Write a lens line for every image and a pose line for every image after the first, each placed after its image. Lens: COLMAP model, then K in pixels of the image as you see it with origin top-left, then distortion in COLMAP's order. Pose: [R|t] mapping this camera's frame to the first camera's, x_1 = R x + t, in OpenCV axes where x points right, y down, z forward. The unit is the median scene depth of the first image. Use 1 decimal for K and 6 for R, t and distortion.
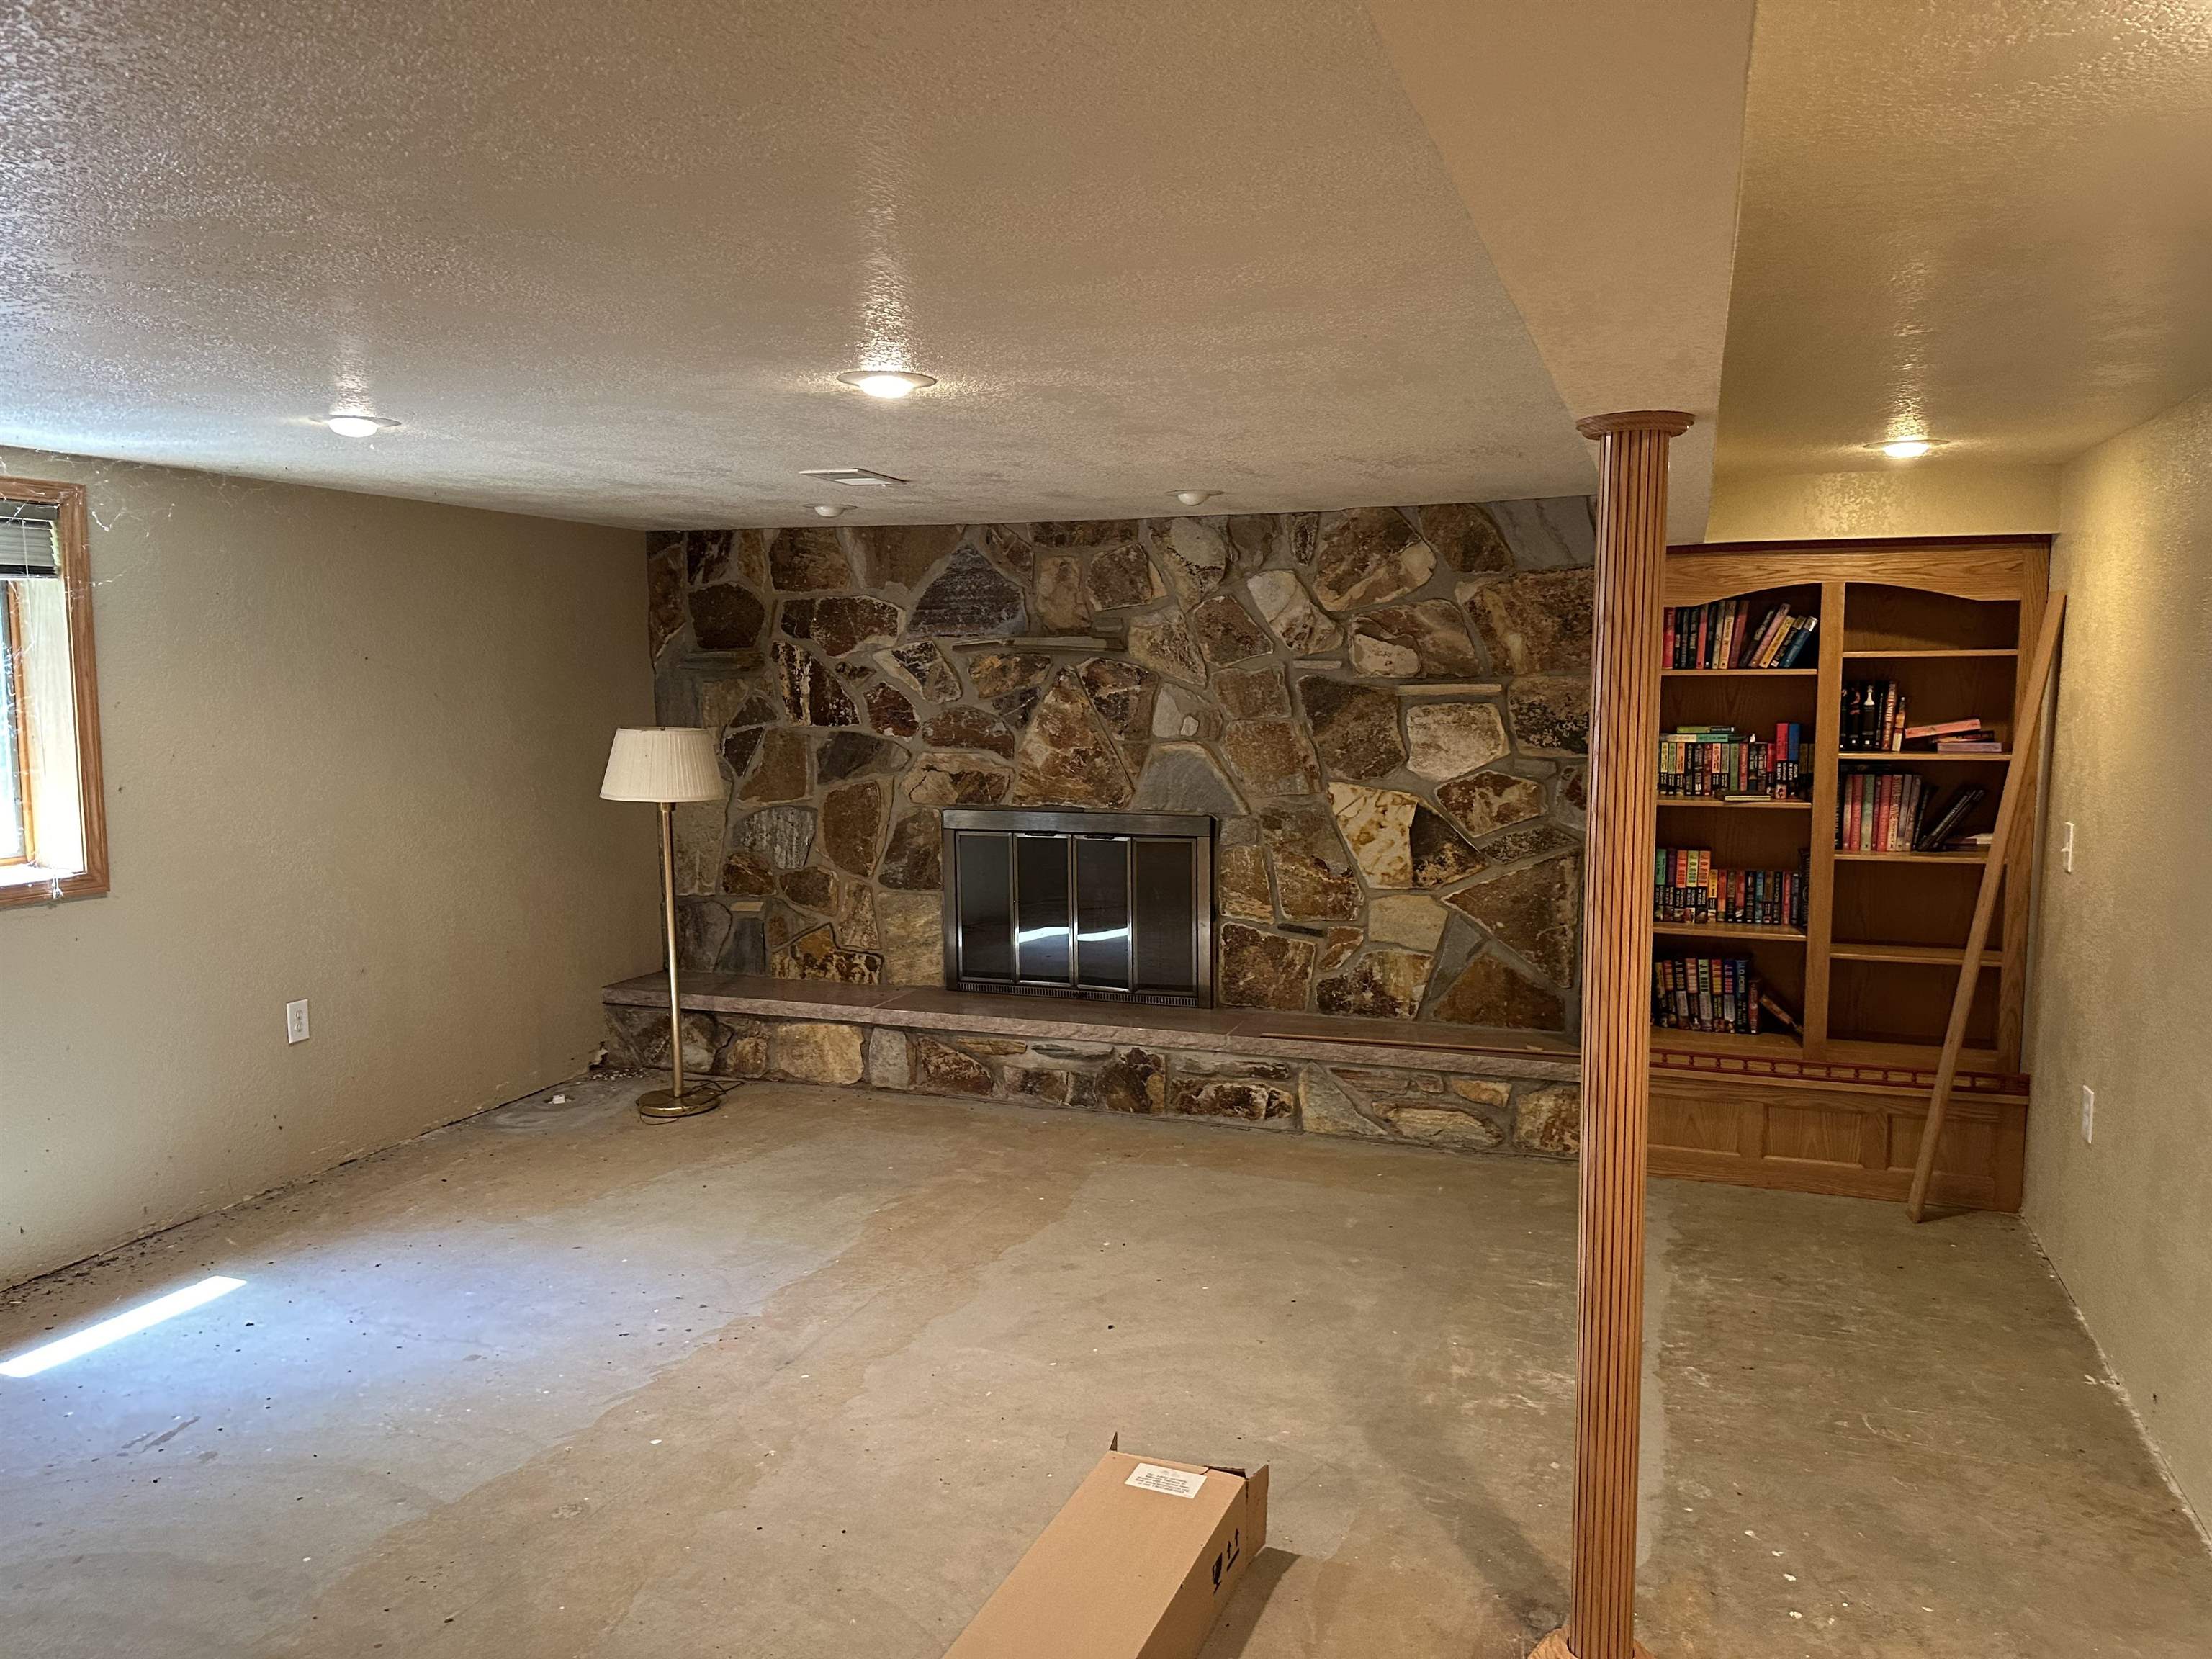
lens RADIAL K [[1547.0, 0, 1110.3], [0, 1547.0, 833.3], [0, 0, 1]] dist [0.144845, -0.222152]
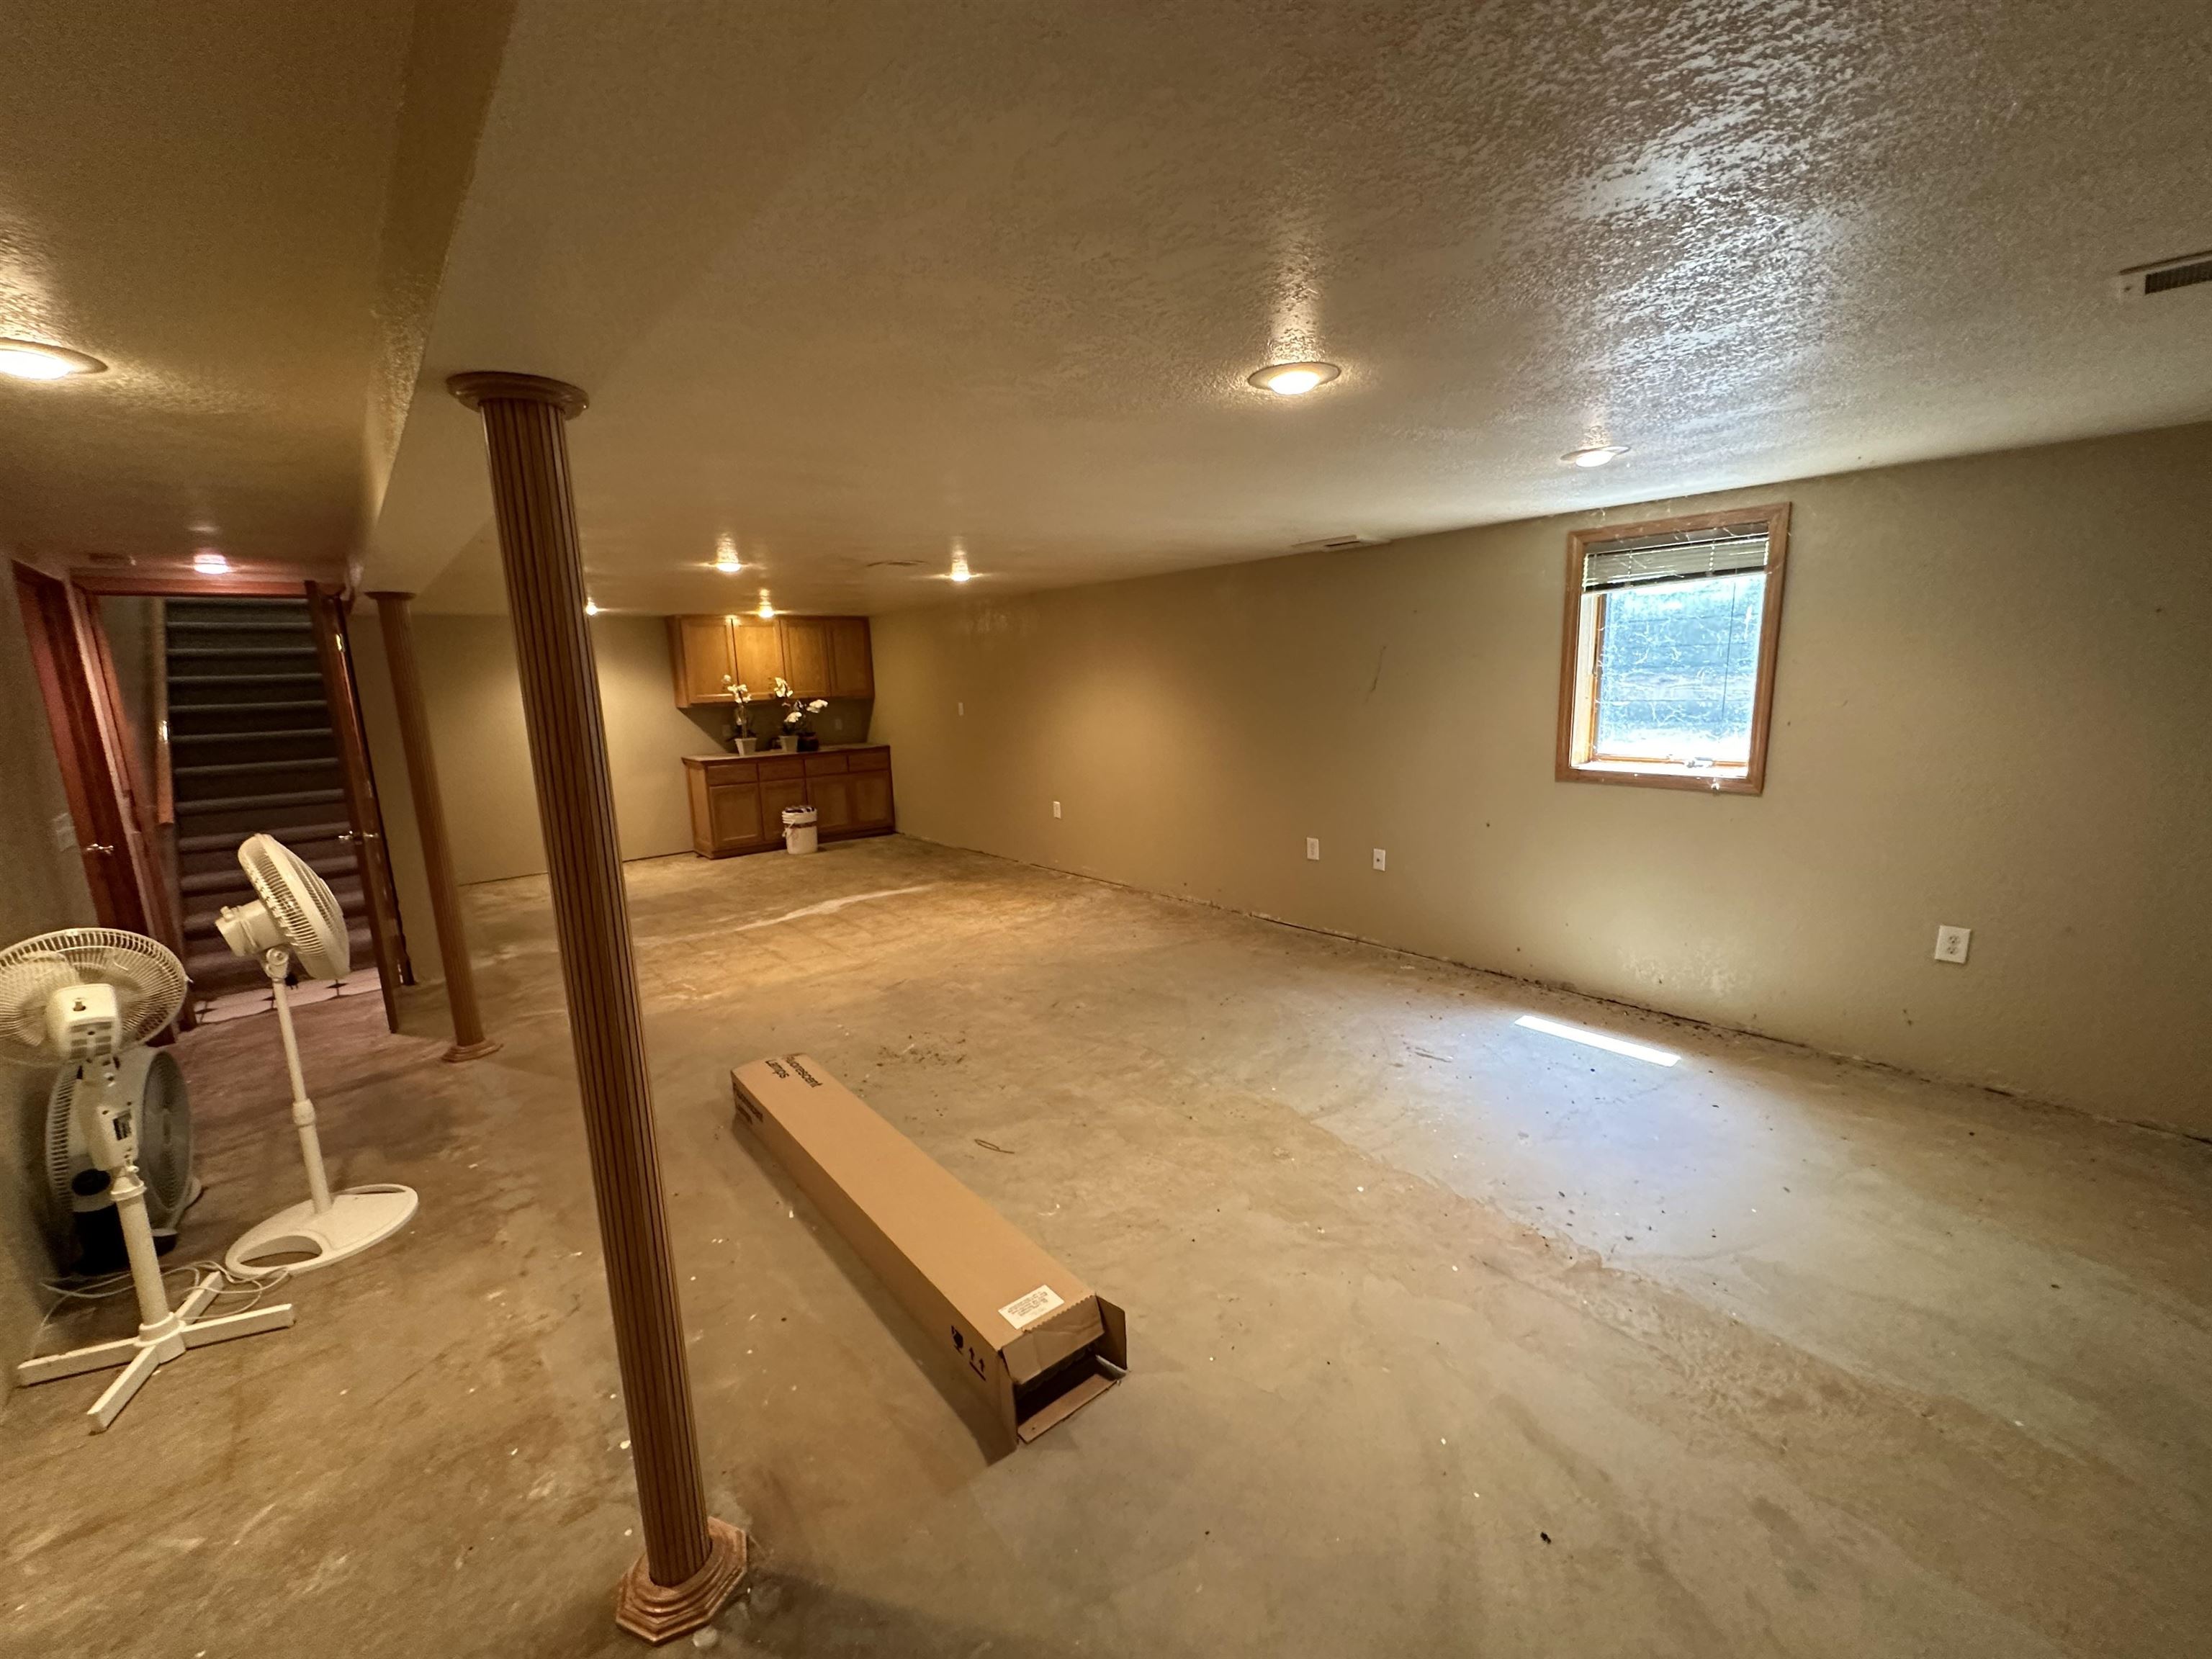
lens RADIAL K [[885.2, 0, 1106.0], [0, 885.2, 829.5], [0, 0, 1]] dist [-0.000438, 0.000056]
pose [[-0.471129, 0.178202, -0.863876, 0.365633], [-0.062816, 0.970115, 0.234374, -0.086856], [0.879825, 0.164686, -0.445855, 0.865953]]
